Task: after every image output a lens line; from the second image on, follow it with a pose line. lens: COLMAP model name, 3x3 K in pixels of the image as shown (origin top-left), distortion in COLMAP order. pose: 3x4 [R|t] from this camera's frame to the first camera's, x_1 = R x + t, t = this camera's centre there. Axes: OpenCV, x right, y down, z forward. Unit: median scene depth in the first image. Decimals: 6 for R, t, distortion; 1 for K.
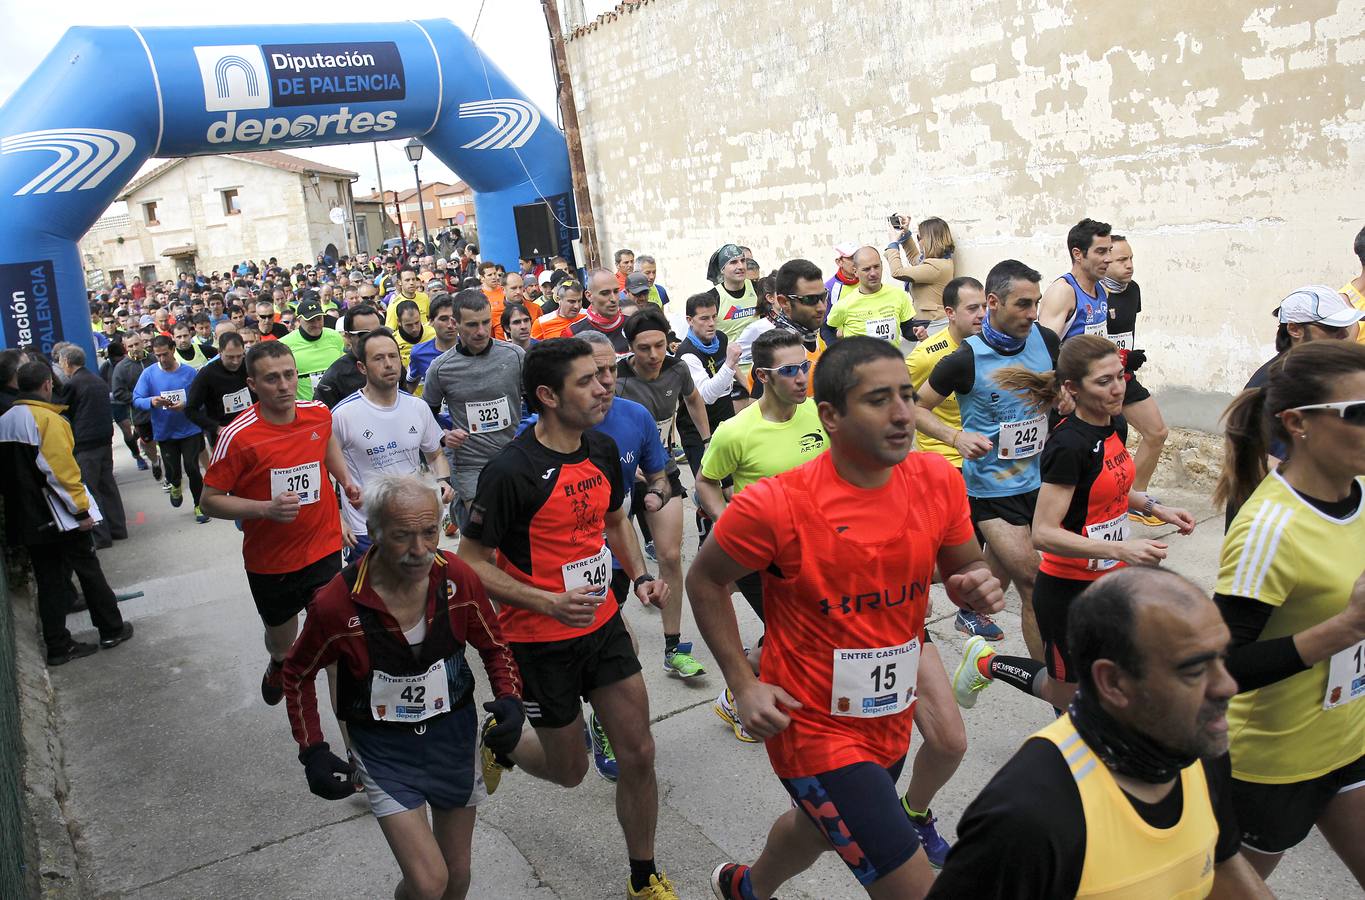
lens RADIAL K [[1217.5, 0, 660.3], [0, 1217.5, 438.5], [0, 0, 1]] dist [-0.111575, 0.110531]
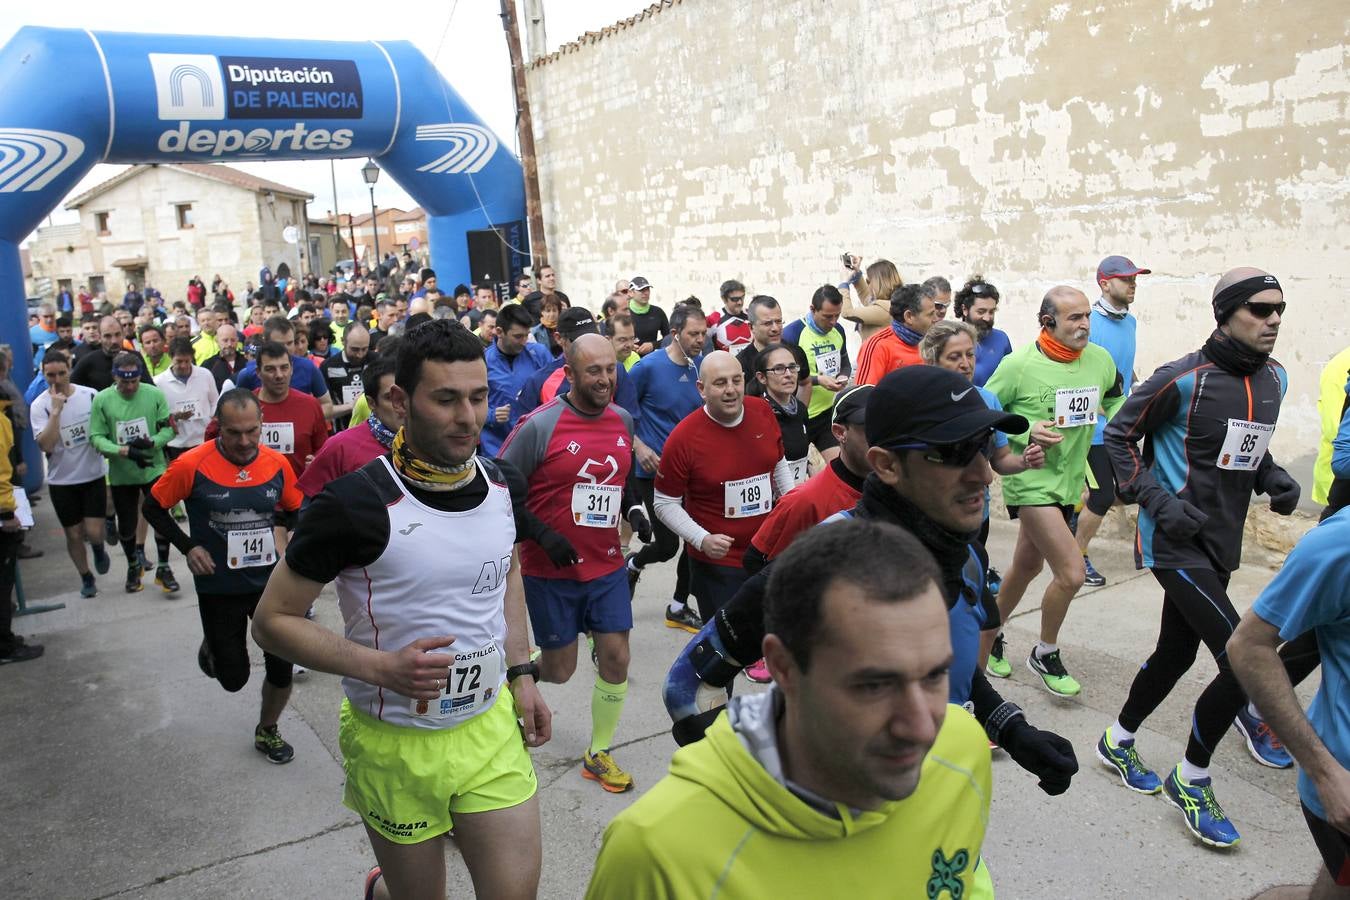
lens RADIAL K [[1204.9, 0, 651.8], [0, 1204.9, 444.7], [0, 0, 1]] dist [-0.112732, 0.112011]
pose [[0.998296, 0.043225, 0.039209, -0.000196], [-0.042297, 0.998812, -0.024192, 0.001459], [-0.040208, 0.022492, 0.998938, 0.016401]]
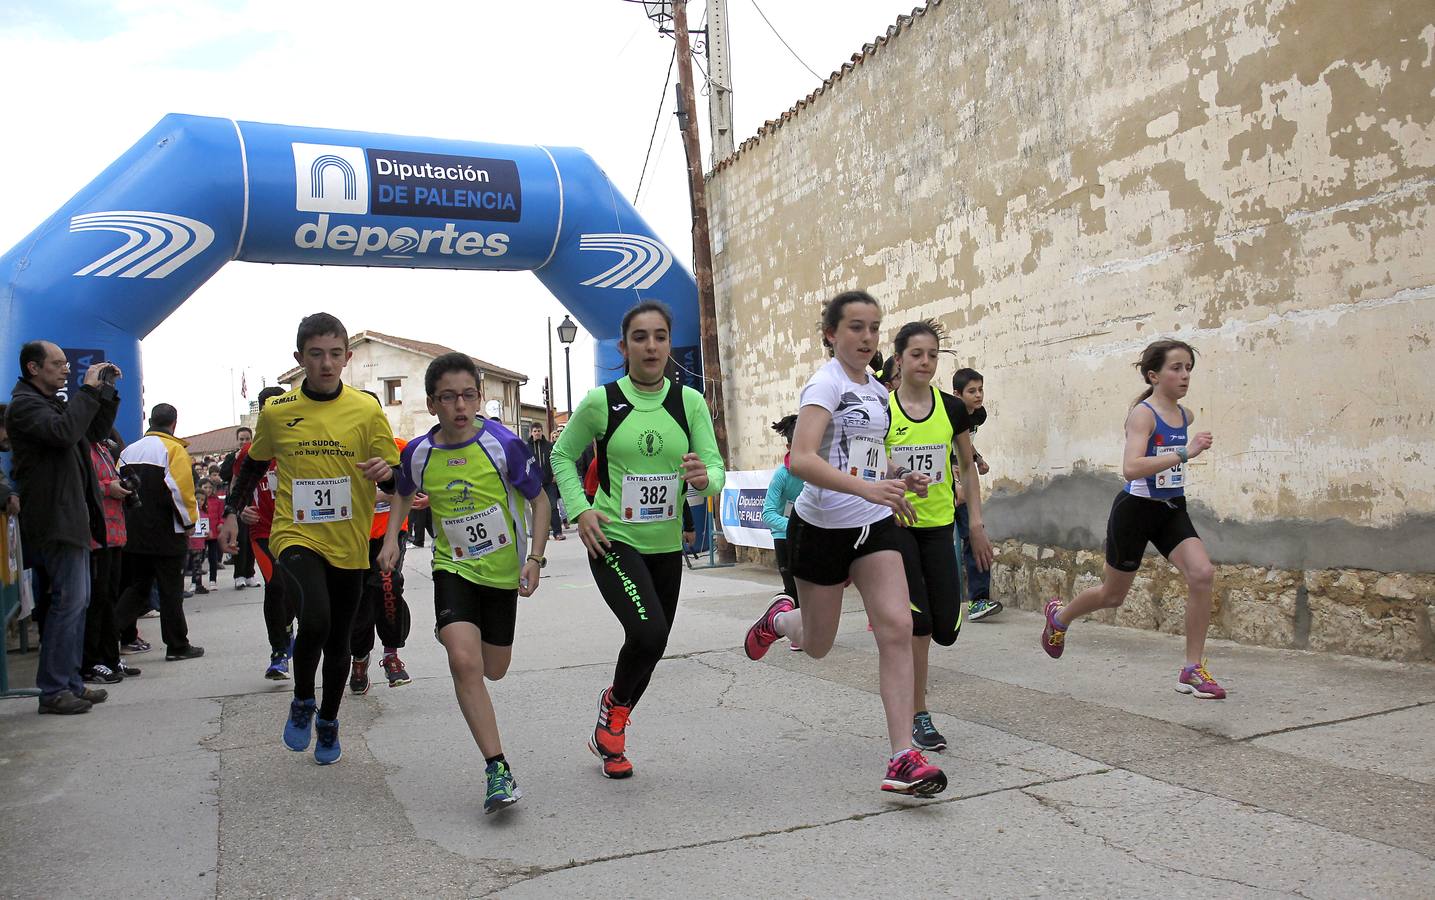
lens RADIAL K [[1277.5, 0, 676.5], [0, 1277.5, 481.5], [0, 0, 1]] dist [-0.110809, 0.091218]
pose [[0.987632, 0.072344, -0.139105, 0.058766], [-0.094611, 0.982443, -0.160792, 0.059666], [0.125031, 0.171964, 0.977136, 0.136017]]
